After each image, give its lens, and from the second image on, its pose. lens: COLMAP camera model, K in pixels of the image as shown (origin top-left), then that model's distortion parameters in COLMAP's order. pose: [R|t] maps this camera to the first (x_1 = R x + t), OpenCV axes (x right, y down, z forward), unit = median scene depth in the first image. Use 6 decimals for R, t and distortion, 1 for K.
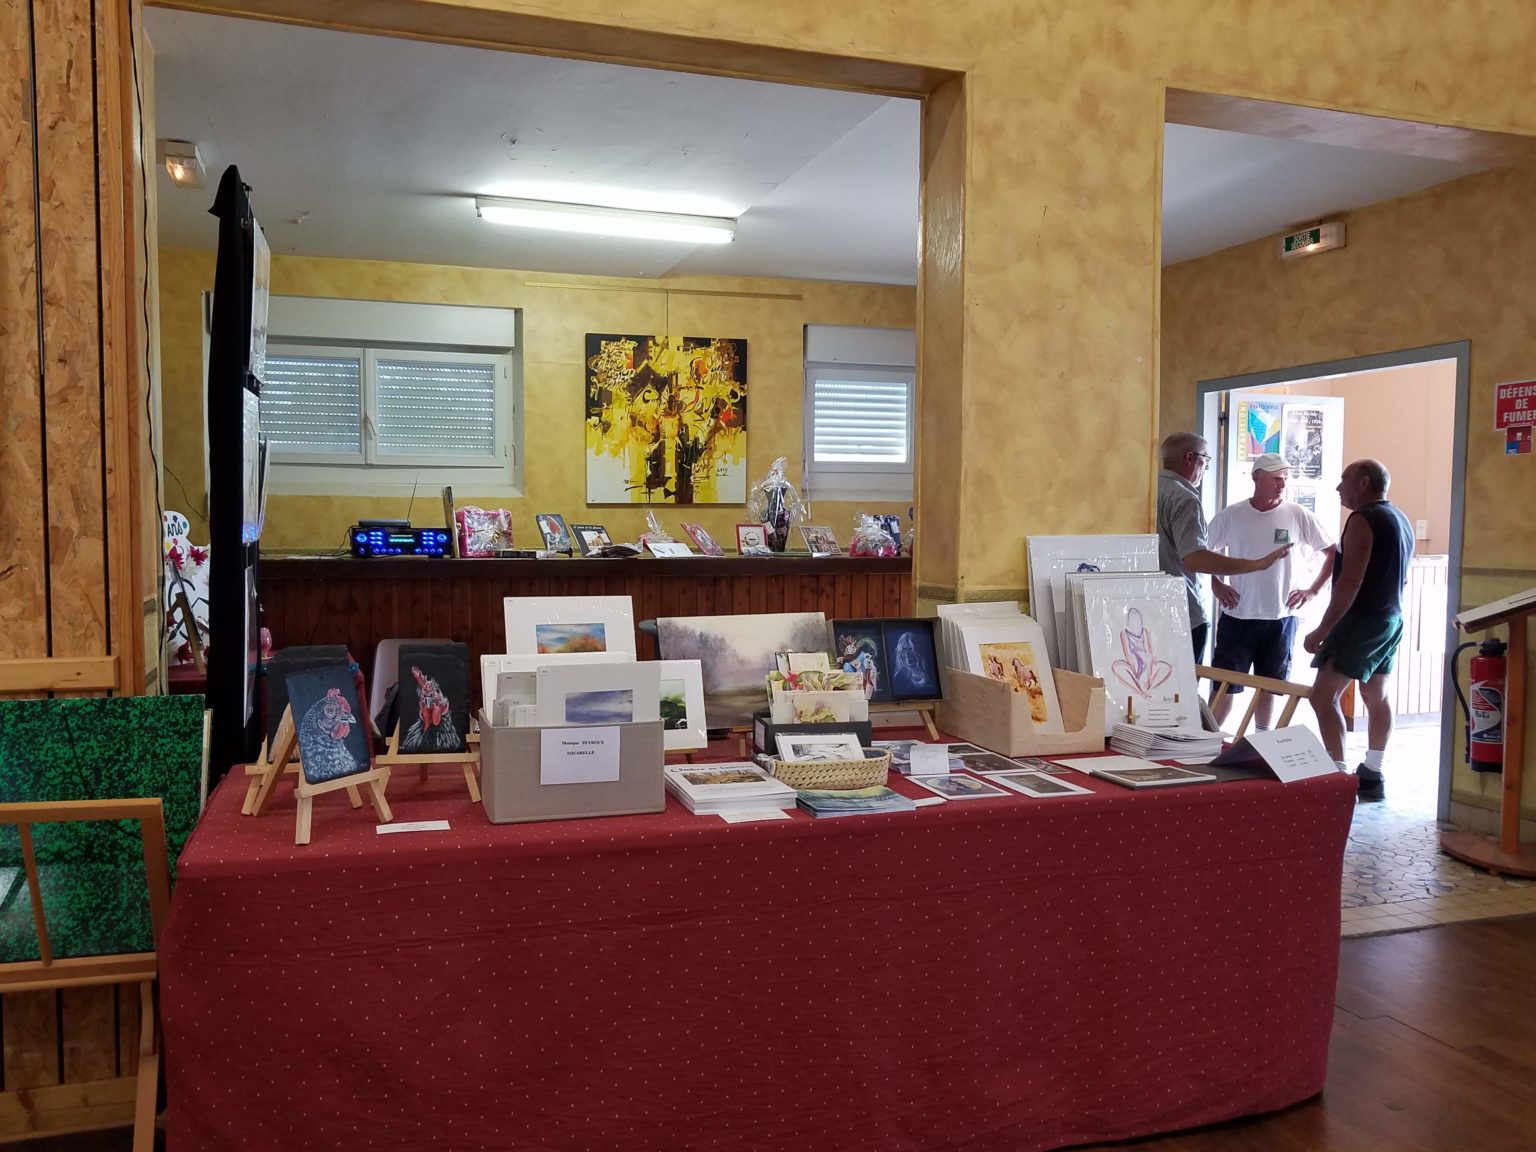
lens RADIAL K [[1209.1, 0, 749.3], [0, 1209.1, 579.7], [0, 0, 1]] dist [-0.015577, 0.006408]
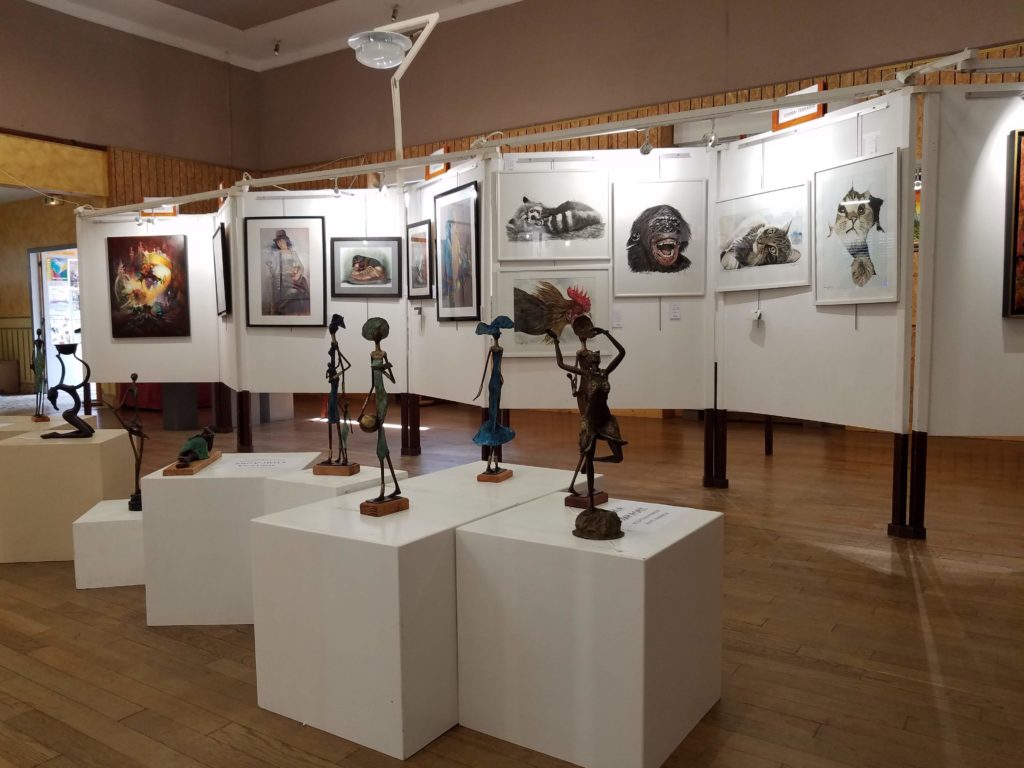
lens RADIAL K [[806.1, 0, 499.6], [0, 806.1, 386.5], [0, 0, 1]] dist [-0.015577, 0.006408]
pose [[0.793471, -0.057884, 0.605850, 0.144555], [0.040188, 0.998277, 0.042743, 0.109407], [-0.607280, -0.009568, 0.794430, -1.117007]]
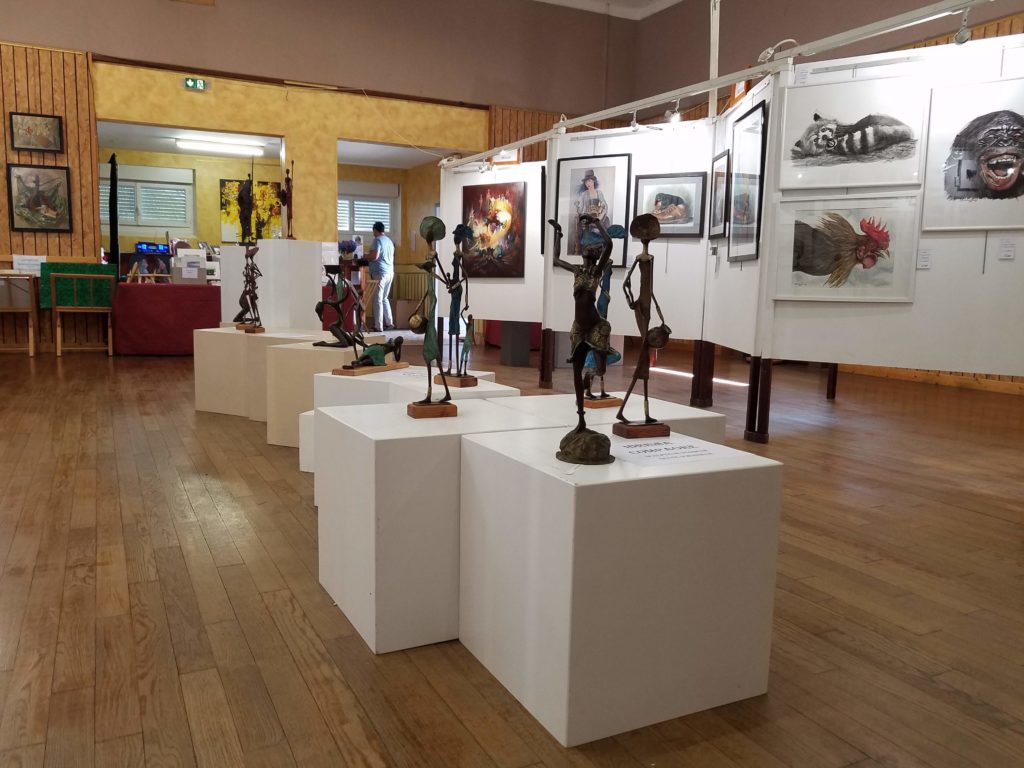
lens RADIAL K [[806.1, 0, 499.6], [0, 806.1, 386.5], [0, 0, 1]] dist [-0.015577, 0.006408]
pose [[0.990818, 0.001076, 0.135199, 0.308873], [-0.012126, 0.996646, 0.080933, 0.138115], [-0.134658, -0.081829, 0.987508, -1.156607]]
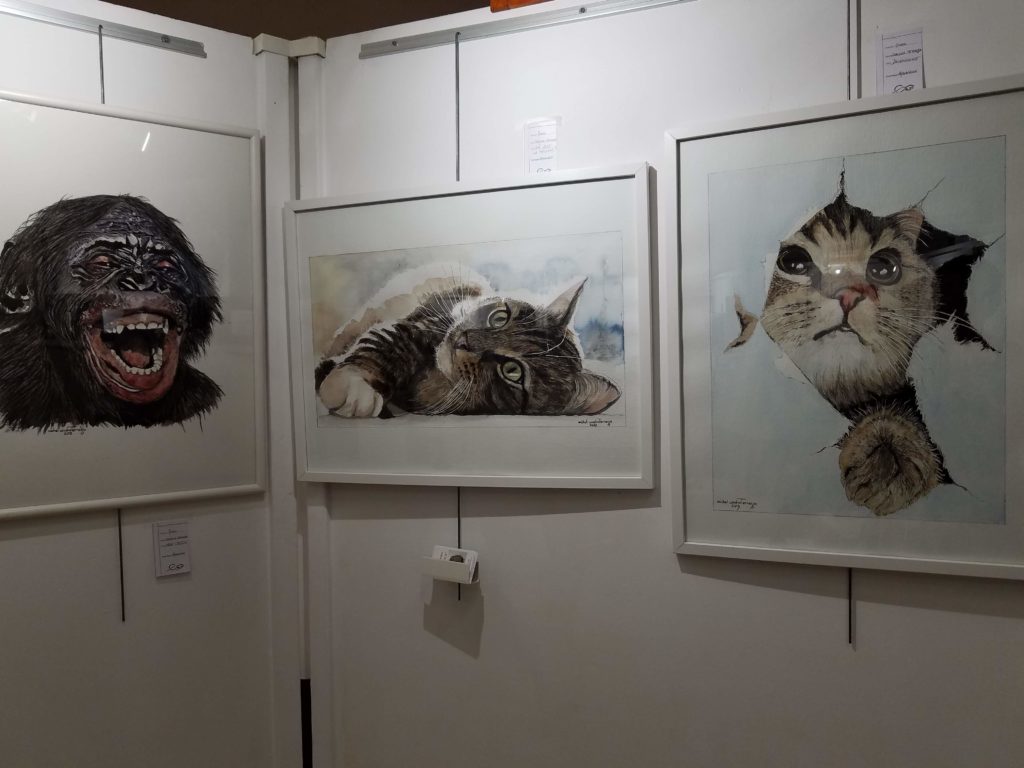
lens RADIAL K [[826.7, 0, 511.6], [0, 826.7, 412.0], [0, 0, 1]] dist [-0.005705, 0.000317]
pose [[0.177930, -0.042242, 0.983136, 0.571661], [0.058923, 0.997743, 0.032206, 0.027397], [-0.982277, 0.052199, 0.180017, -0.710180]]
